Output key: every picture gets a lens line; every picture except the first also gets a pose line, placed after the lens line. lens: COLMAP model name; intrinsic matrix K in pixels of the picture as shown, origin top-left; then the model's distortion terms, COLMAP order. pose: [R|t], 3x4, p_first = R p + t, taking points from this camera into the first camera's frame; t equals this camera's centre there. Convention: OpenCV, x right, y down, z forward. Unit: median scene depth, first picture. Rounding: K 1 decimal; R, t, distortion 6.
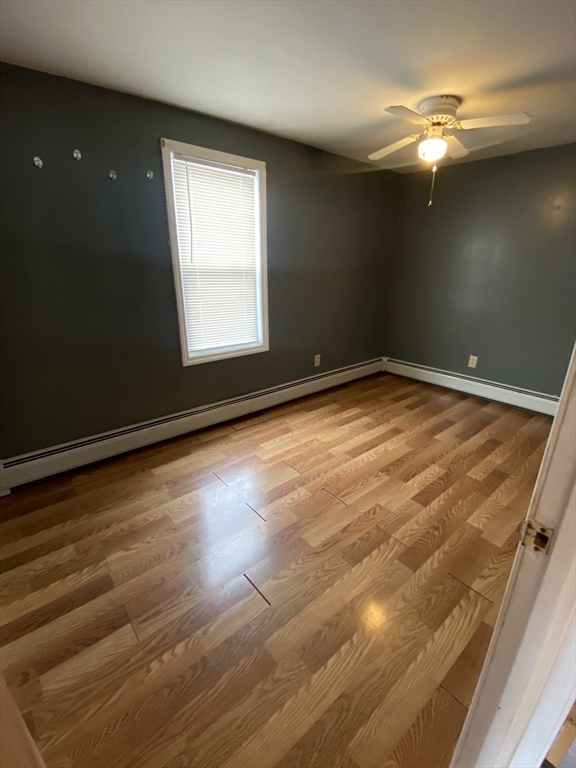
lens RADIAL K [[339.7, 0, 288.3], [0, 339.7, 381.0], [0, 0, 1]] dist [0.046832, -0.038661]
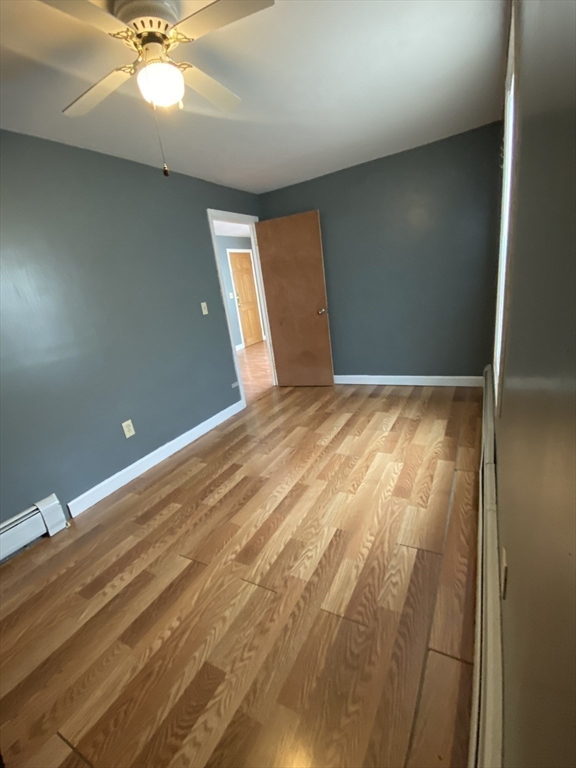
lens RADIAL K [[339.7, 0, 288.3], [0, 339.7, 381.0], [0, 0, 1]] dist [0.046832, -0.038661]
pose [[-0.927411, 0.212443, -0.307858, 0.426515], [0.004413, 0.829211, 0.558919, -0.493913], [0.374017, 0.516989, -0.769957, 1.520210]]
